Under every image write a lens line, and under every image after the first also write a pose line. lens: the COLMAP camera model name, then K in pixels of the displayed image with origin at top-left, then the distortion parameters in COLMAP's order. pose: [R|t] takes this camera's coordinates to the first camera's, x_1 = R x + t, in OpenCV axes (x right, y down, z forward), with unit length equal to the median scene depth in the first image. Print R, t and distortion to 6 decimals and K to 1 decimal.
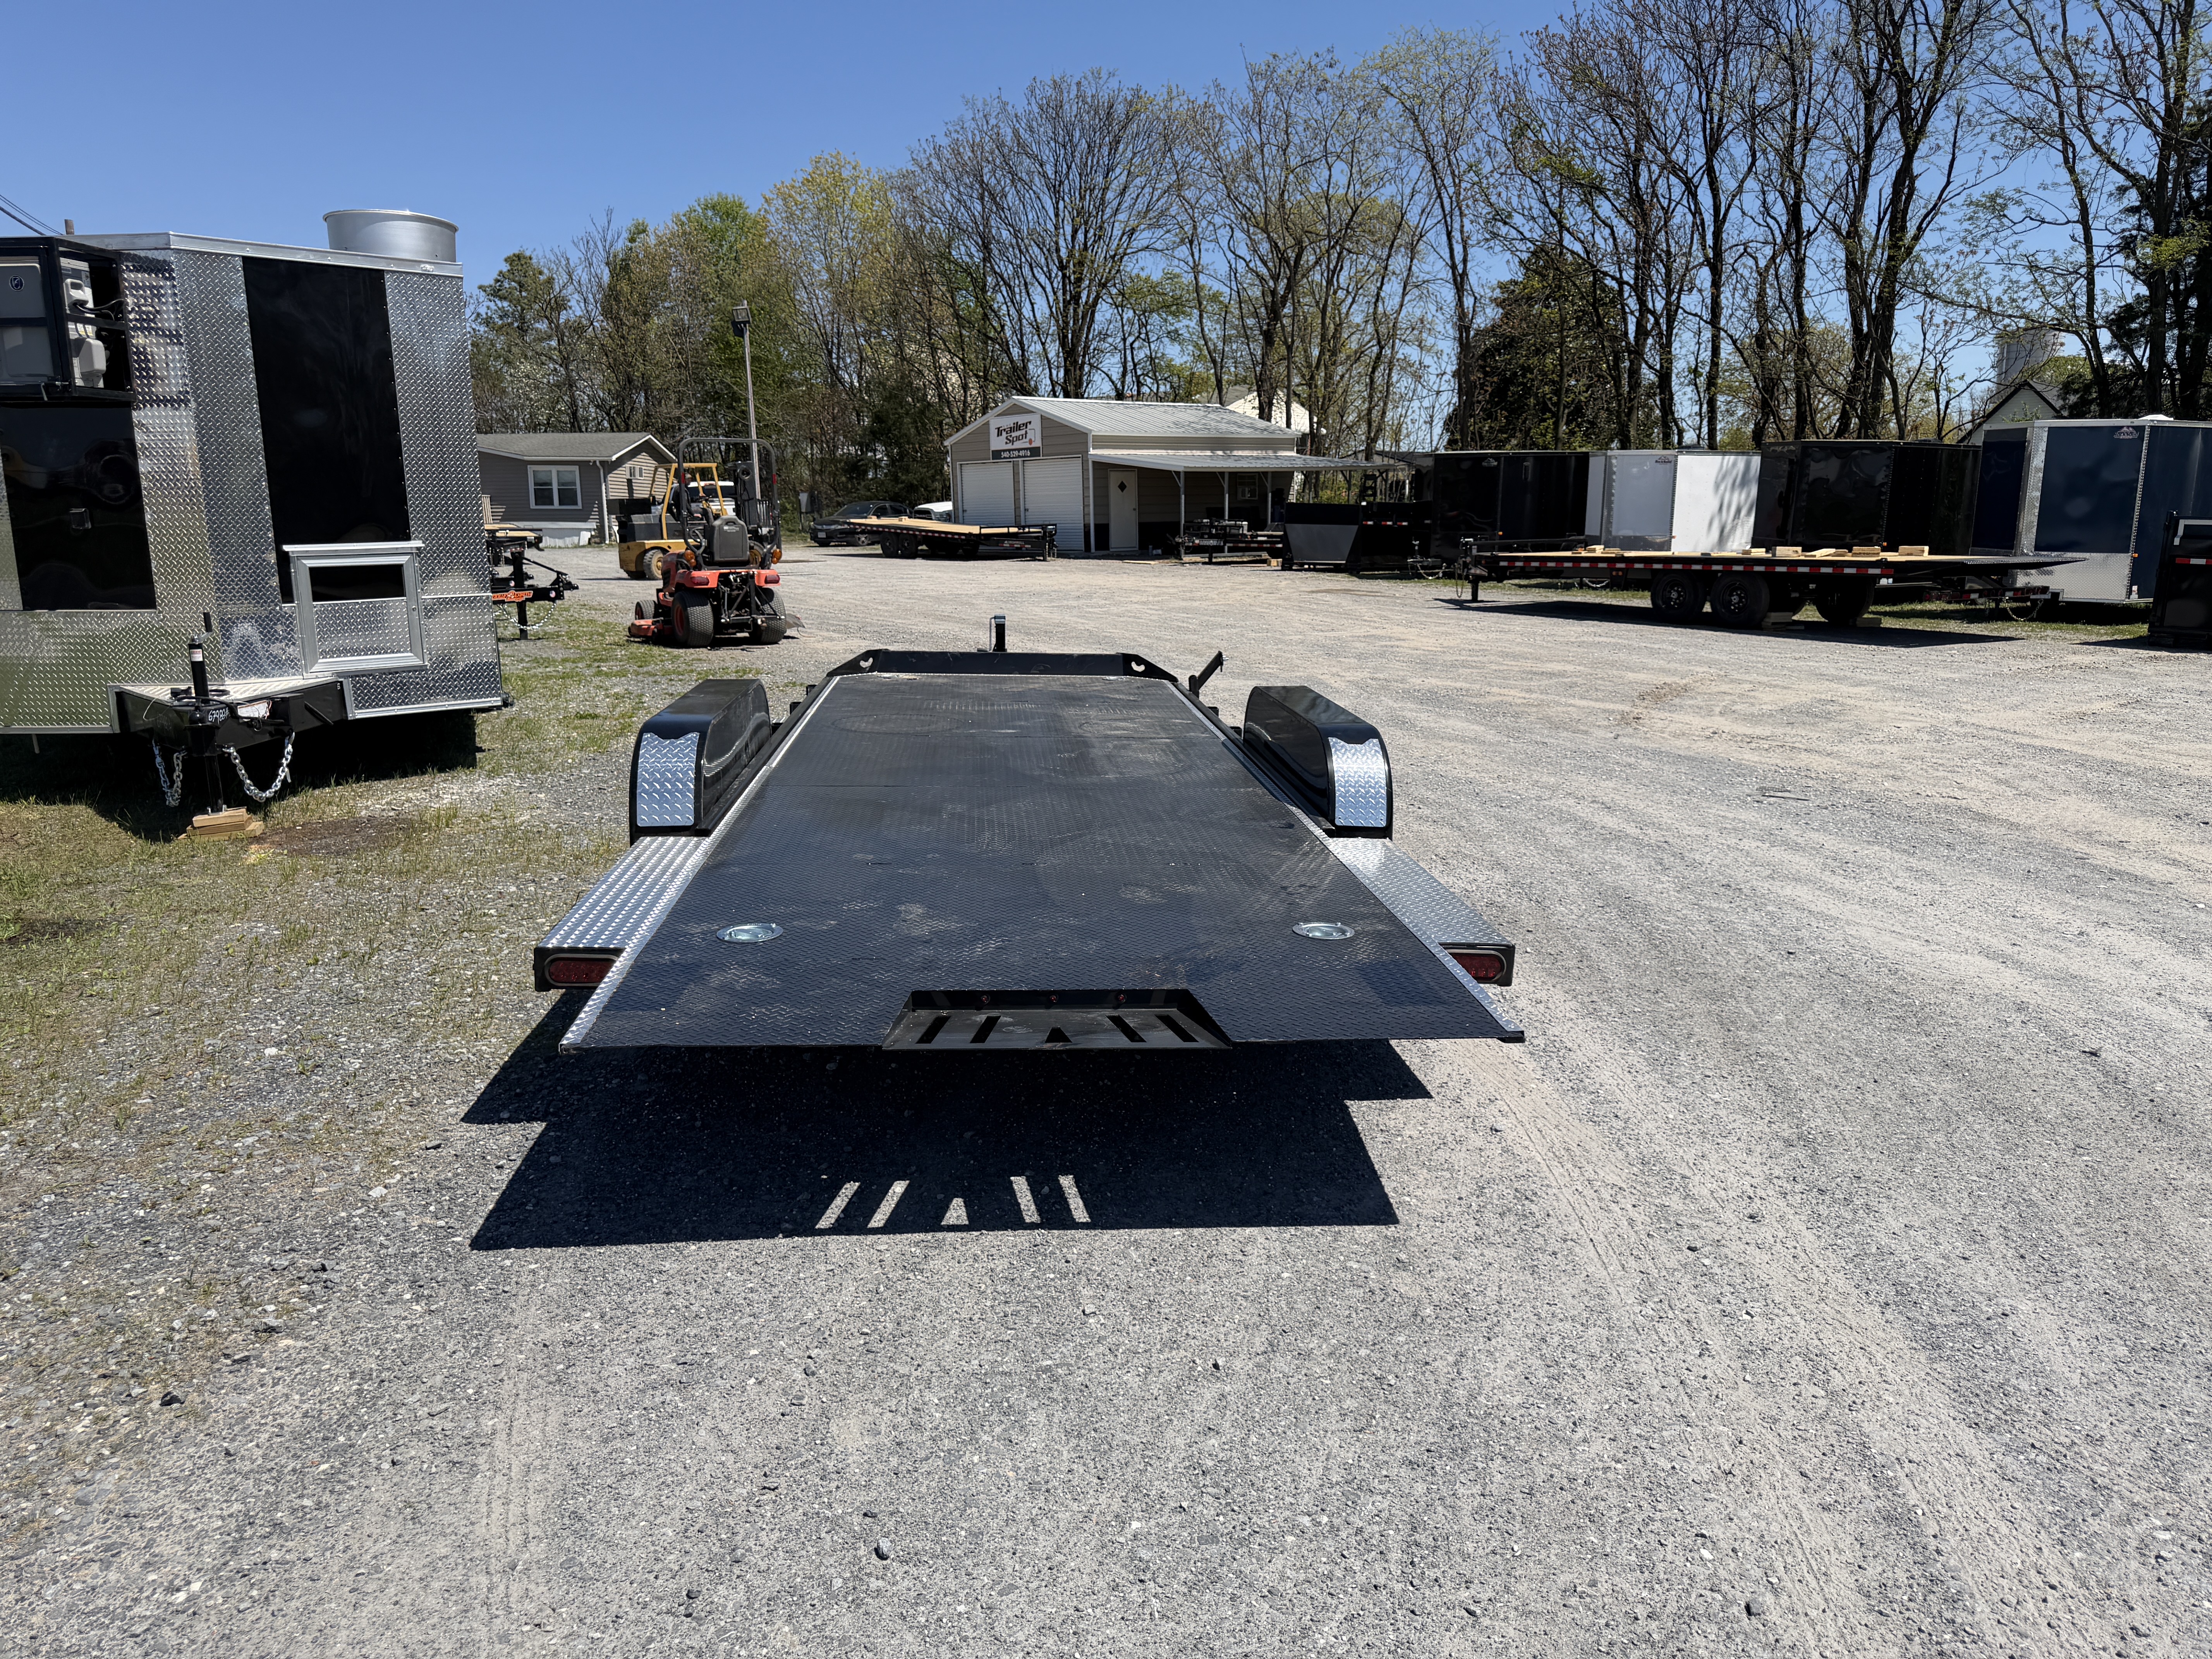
lens RADIAL K [[1542.1, 0, 1111.7], [0, 1542.1, 857.0], [0, 0, 1]] dist [0.092933, -0.120570]
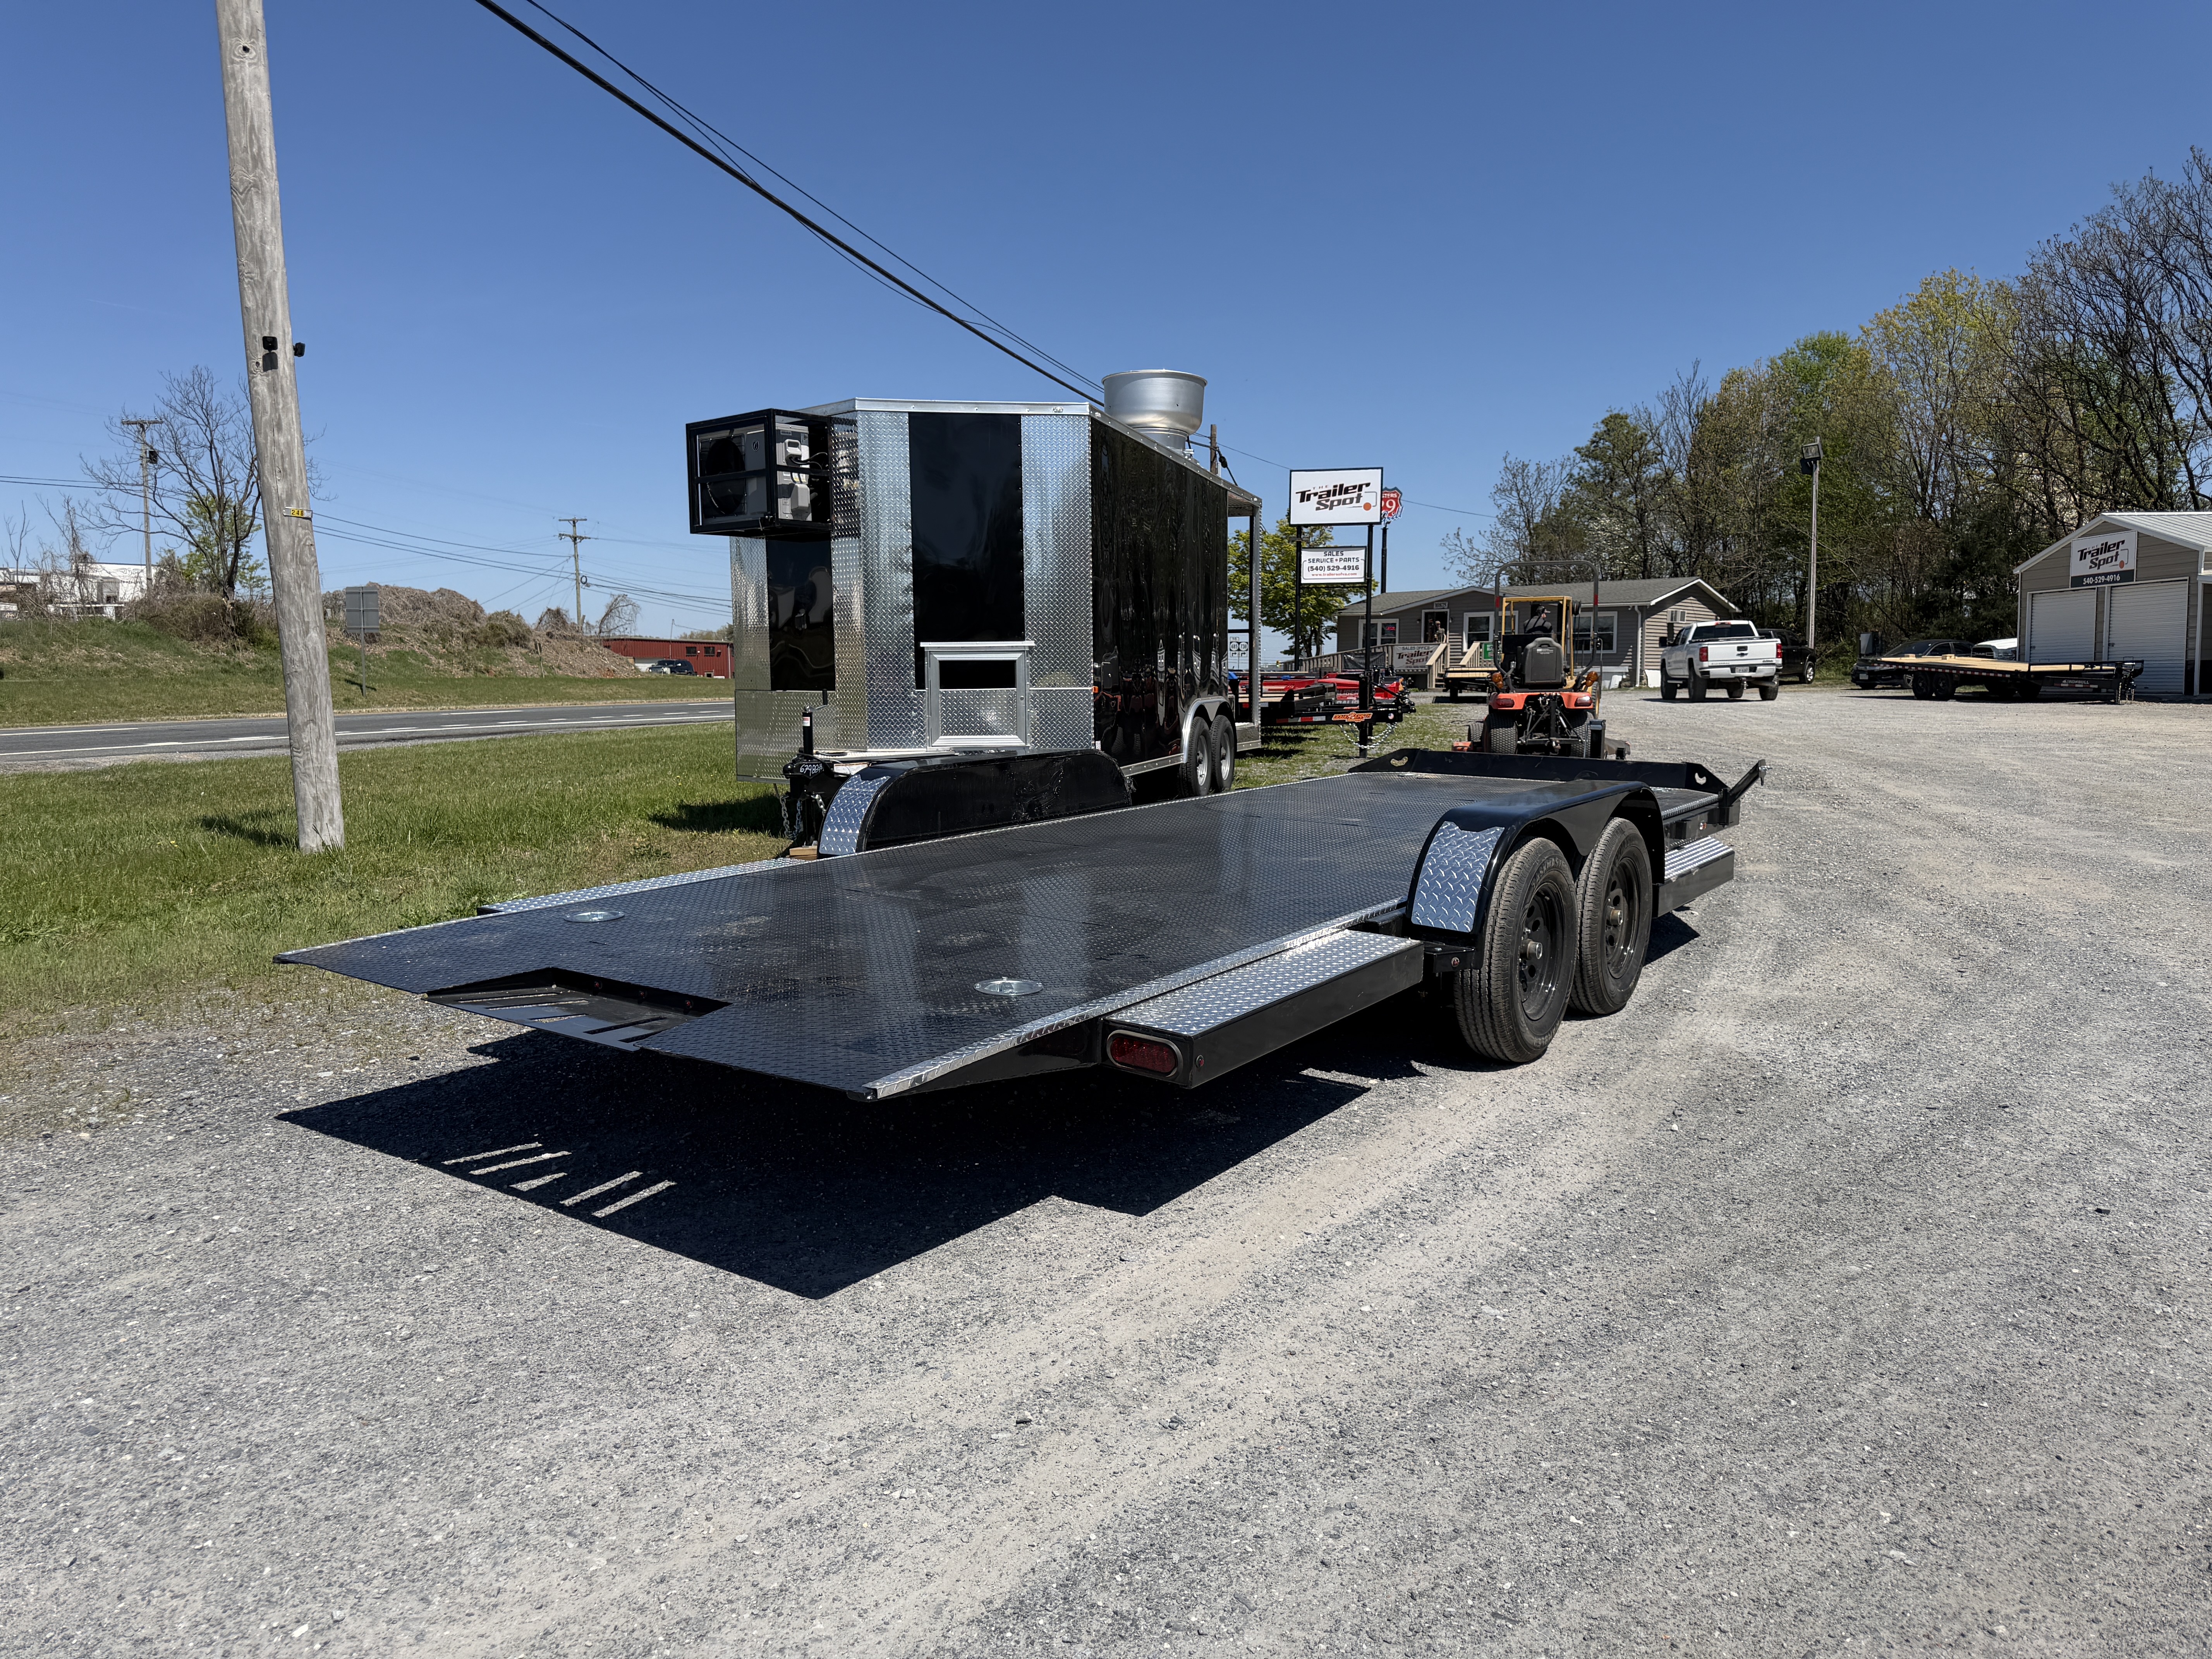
lens RADIAL K [[1542.1, 0, 1111.7], [0, 1542.1, 857.0], [0, 0, 1]] dist [0.092933, -0.120570]
pose [[0.770398, 0.078597, -0.632700, 0.176311], [-0.138817, 0.989242, -0.046141, 0.001612], [0.622267, 0.123377, 0.773021, 0.083073]]
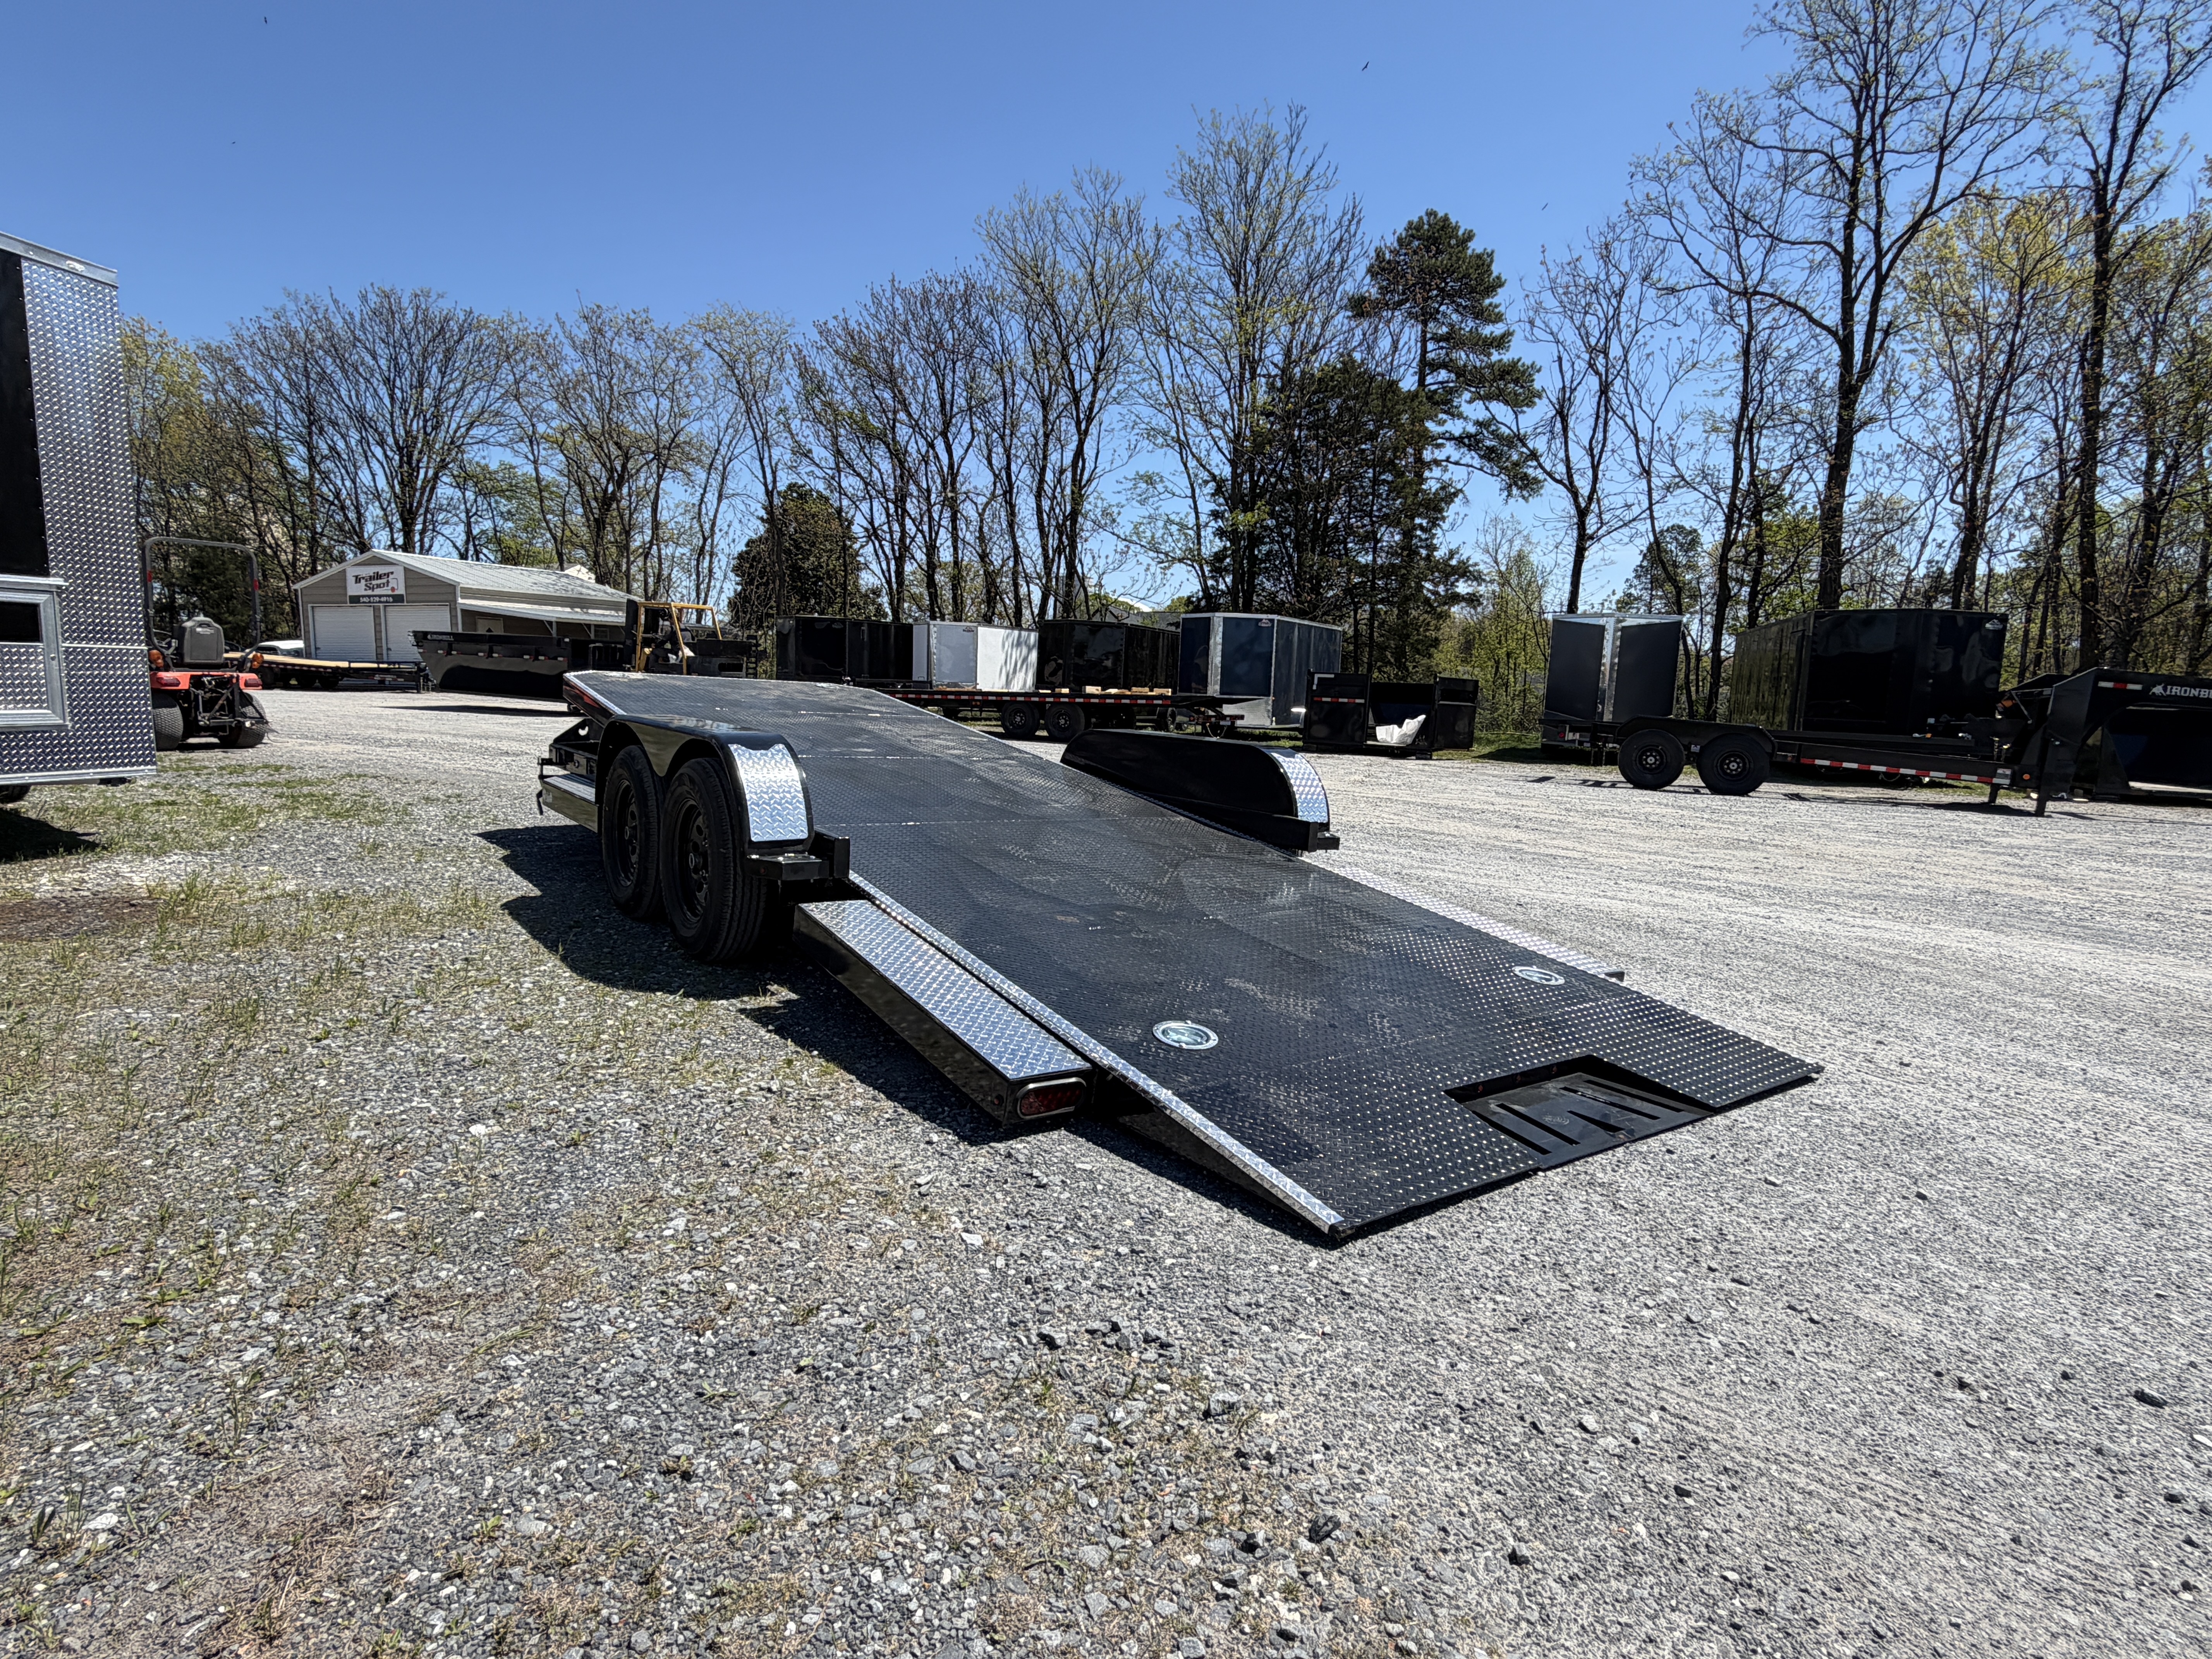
lens RADIAL K [[1156.6, 0, 1093.4], [0, 1156.6, 841.3], [0, 0, 1]] dist [0.037200, -0.043192]
pose [[0.854466, -0.041708, 0.517830, -0.150203], [0.084264, 0.994699, -0.058927, 0.011777], [-0.512628, 0.093986, 0.853452, 0.095583]]
